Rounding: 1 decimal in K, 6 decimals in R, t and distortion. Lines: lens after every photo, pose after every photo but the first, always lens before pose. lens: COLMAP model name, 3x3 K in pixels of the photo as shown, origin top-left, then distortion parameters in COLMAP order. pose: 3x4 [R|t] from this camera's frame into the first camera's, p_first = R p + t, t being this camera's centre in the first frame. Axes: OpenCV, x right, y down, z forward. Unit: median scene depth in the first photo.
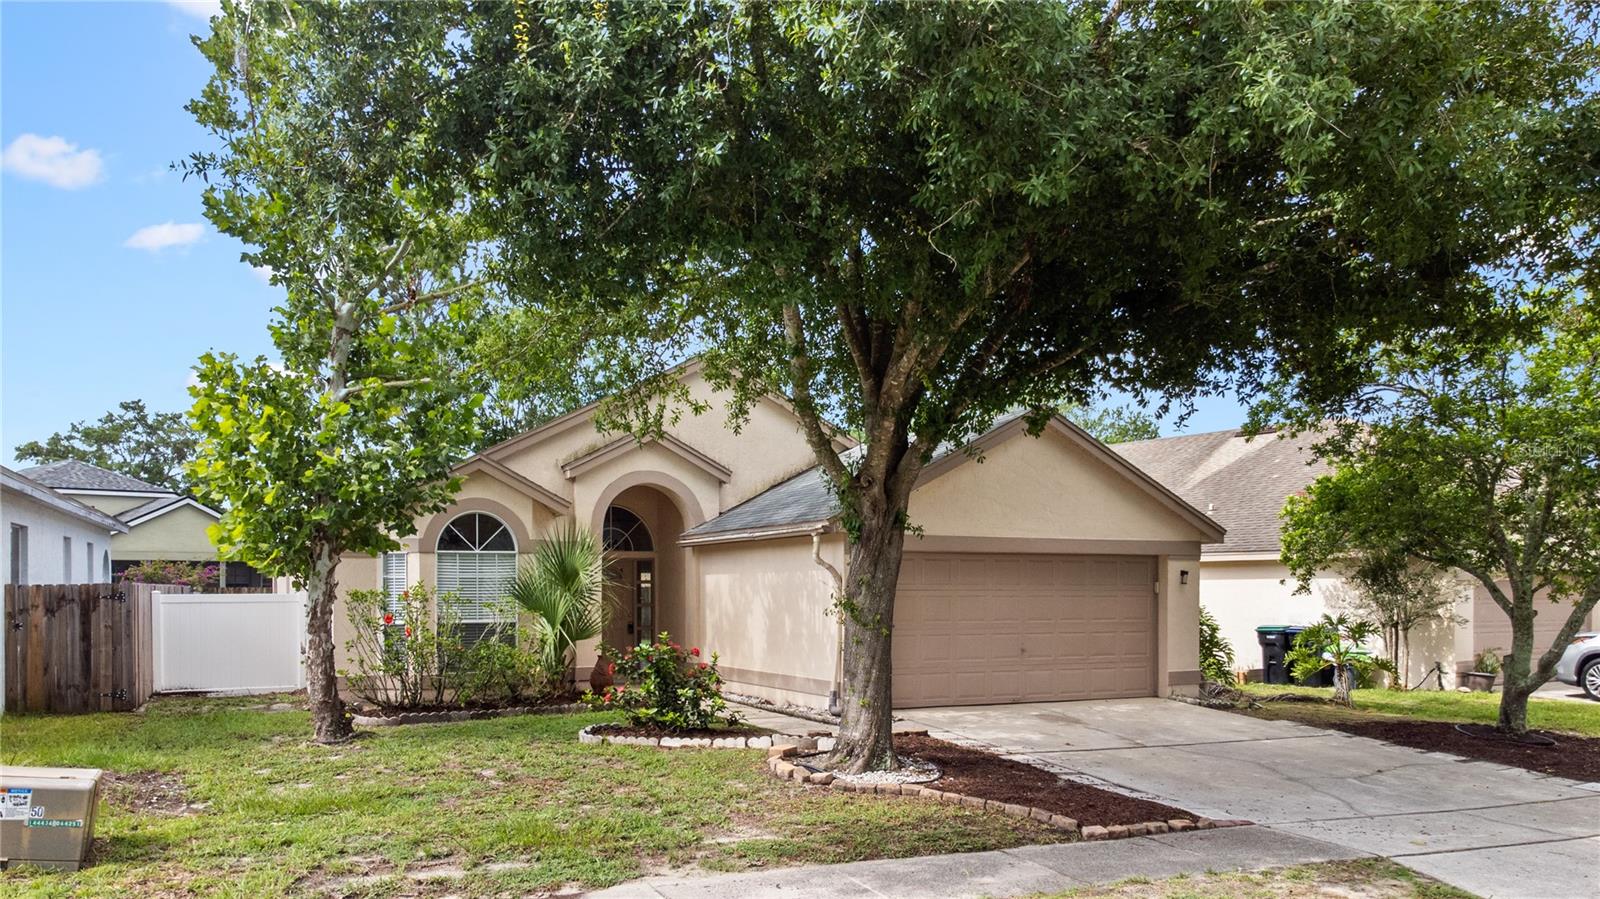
lens RADIAL K [[1216.8, 0, 781.1], [0, 1216.8, 441.9], [0, 0, 1]] dist [0.031251, 0.013197]
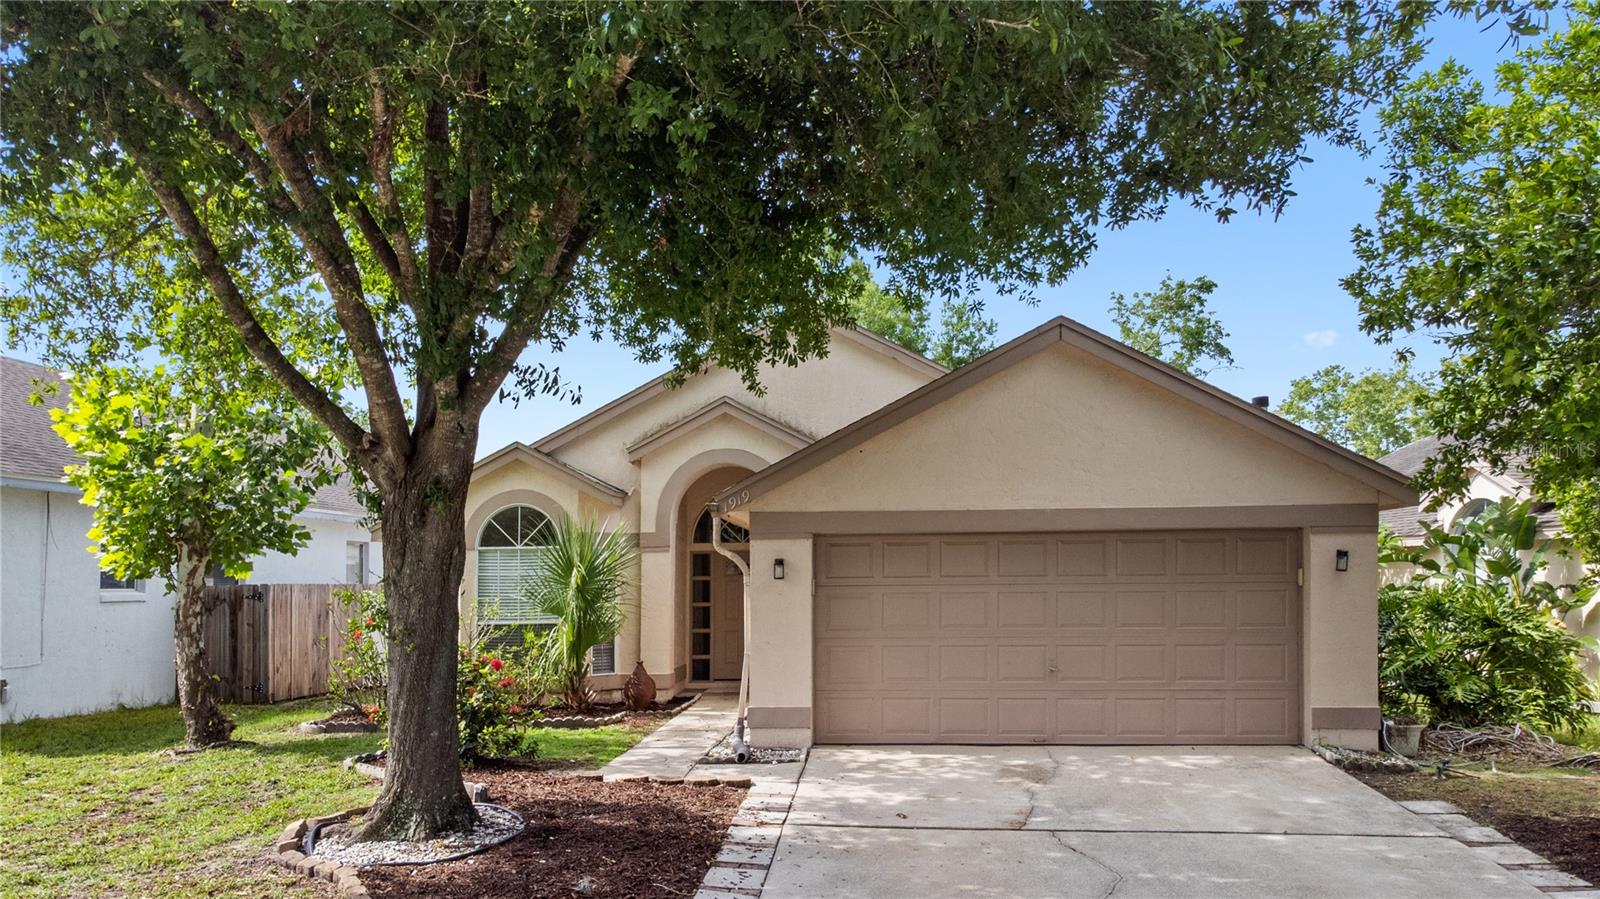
lens RADIAL K [[1216.8, 0, 781.1], [0, 1216.8, 441.9], [0, 0, 1]] dist [0.031251, 0.013197]
pose [[0.864202, -0.067404, -0.498610, 0.407423], [0.070451, 0.997434, -0.012729, 0.037017], [0.498189, -0.024127, 0.866733, 0.305564]]
